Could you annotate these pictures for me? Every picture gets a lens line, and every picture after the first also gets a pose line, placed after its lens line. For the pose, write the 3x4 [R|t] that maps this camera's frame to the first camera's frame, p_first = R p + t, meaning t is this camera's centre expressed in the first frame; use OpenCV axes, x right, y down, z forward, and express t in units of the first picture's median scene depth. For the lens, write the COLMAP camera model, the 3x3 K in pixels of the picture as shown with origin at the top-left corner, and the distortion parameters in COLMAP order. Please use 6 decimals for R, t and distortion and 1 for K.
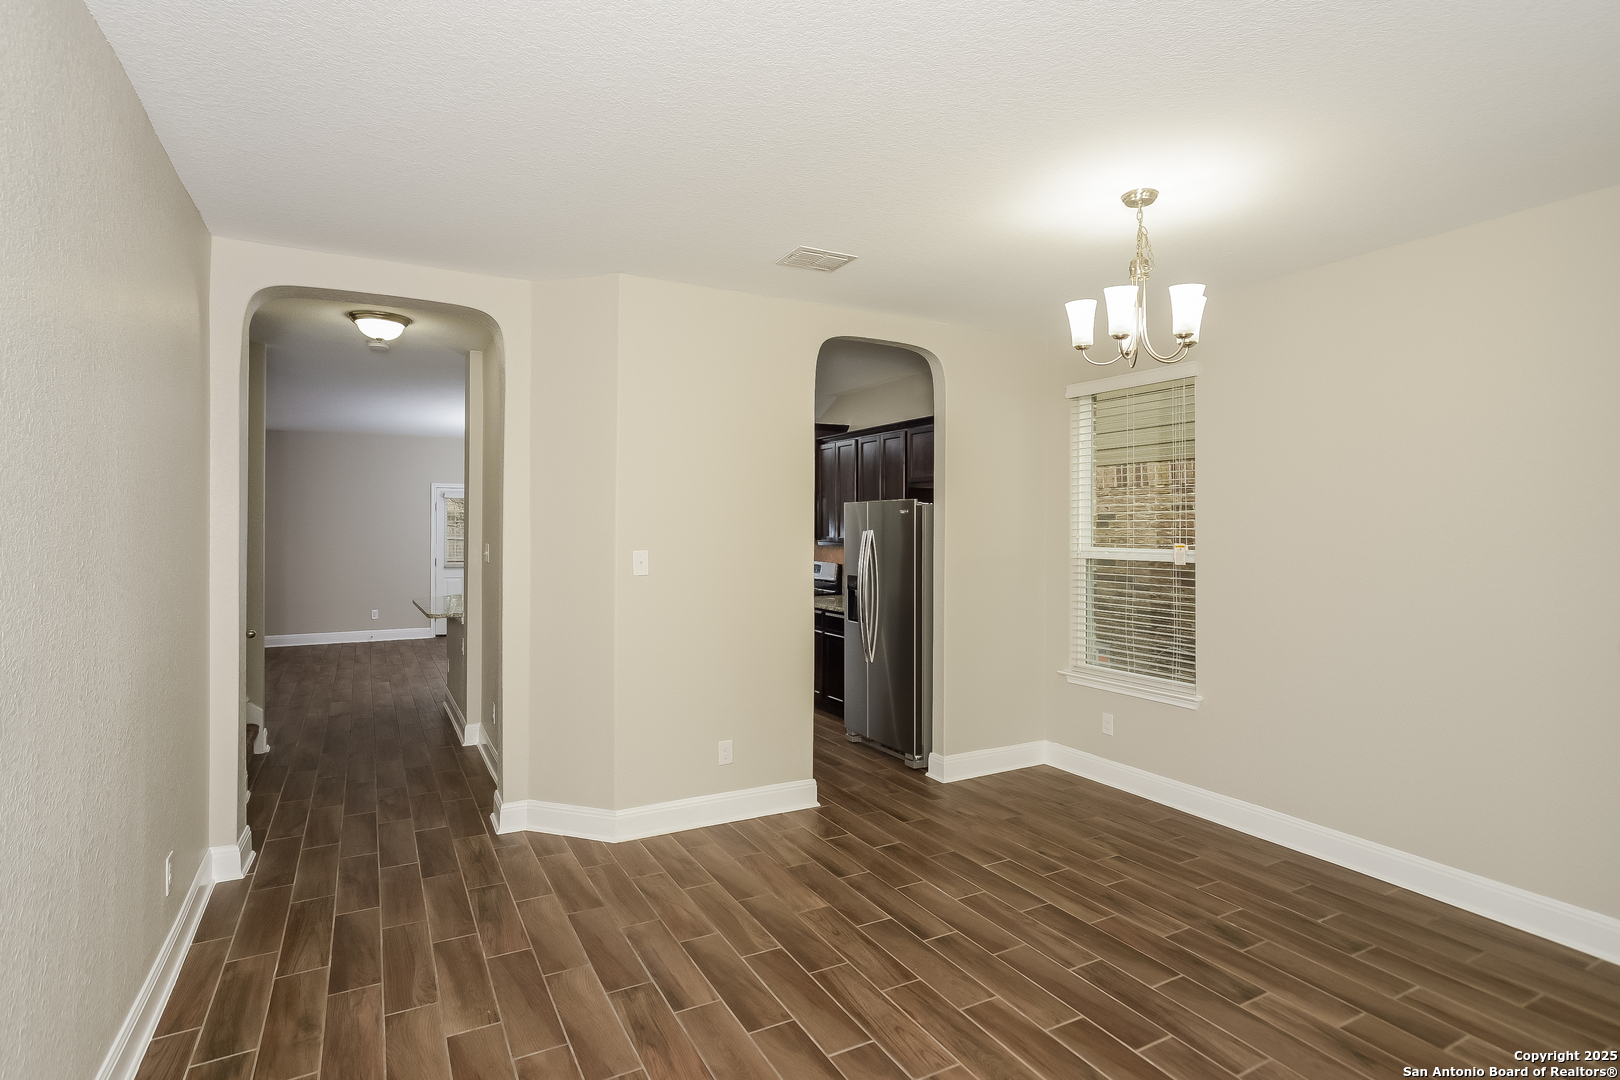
lens RADIAL K [[825.4, 0, 809.9], [0, 825.4, 524.7], [0, 0, 1]] dist [0.021176, 0.001512]
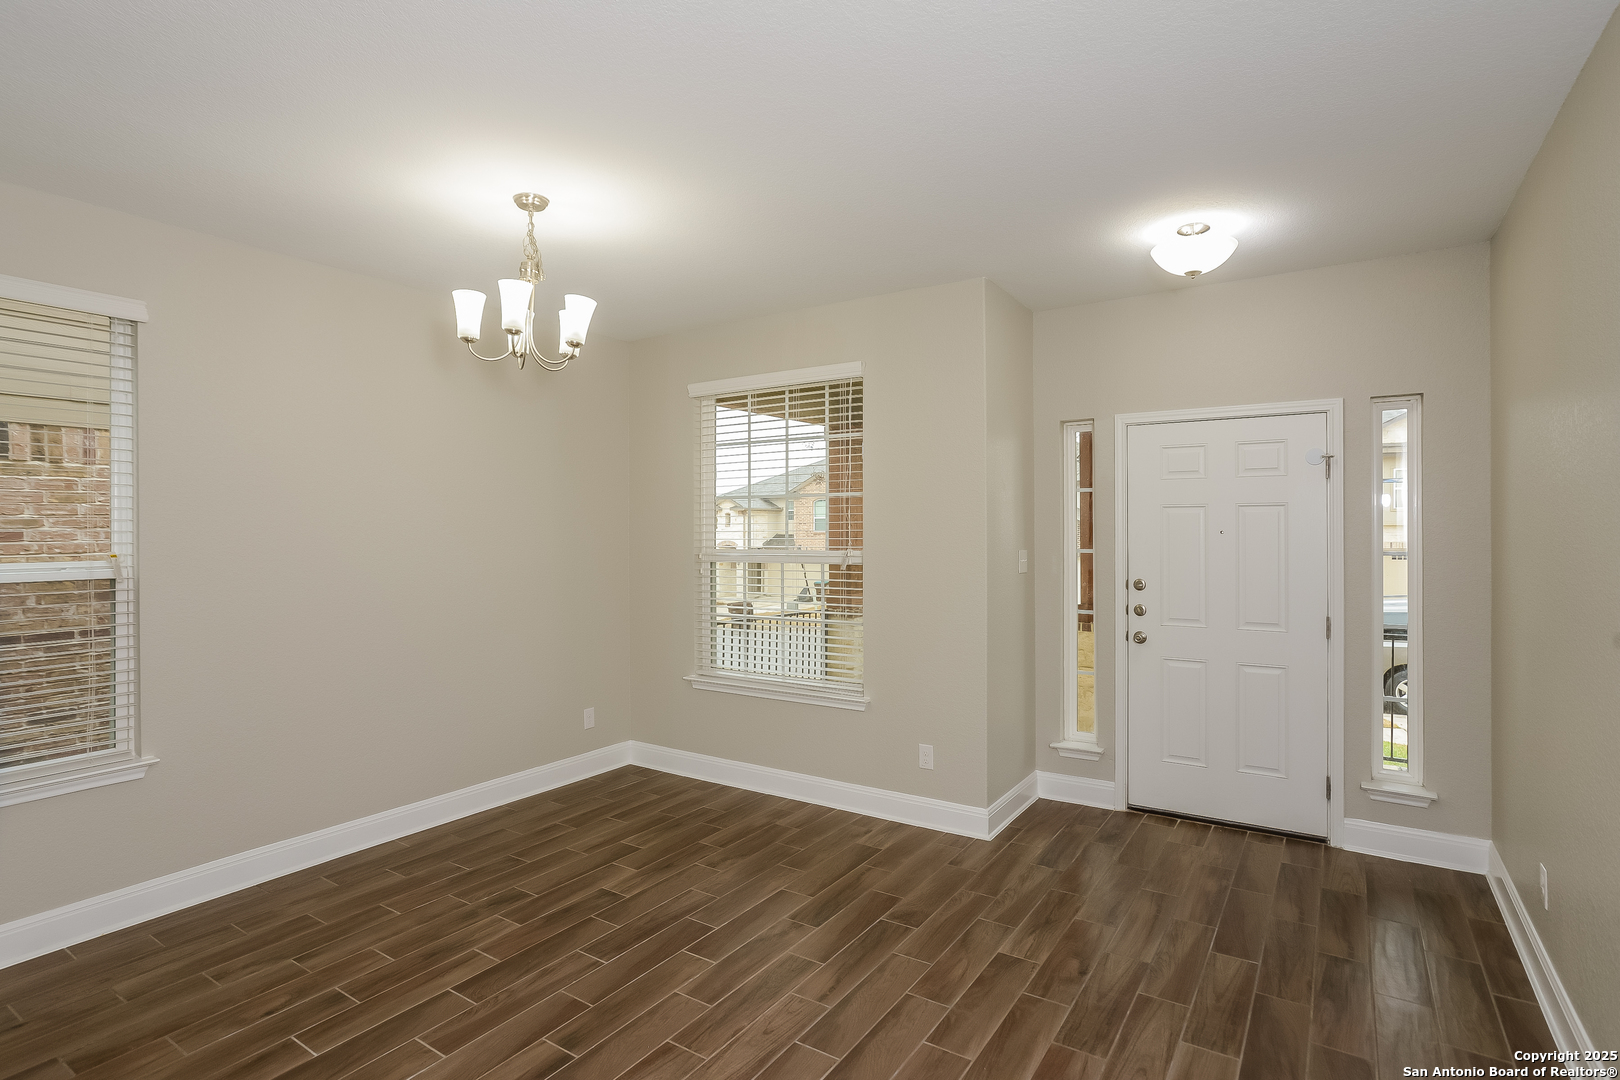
lens RADIAL K [[825.4, 0, 809.0], [0, 825.4, 547.3], [0, 0, 1]] dist [0.021176, 0.001512]
pose [[-0.463489, -0.020266, 0.885871, -0.624229], [-0.006088, 0.999788, 0.019687, 0.002232], [-0.886082, 0.003732, -0.463514, 1.117106]]
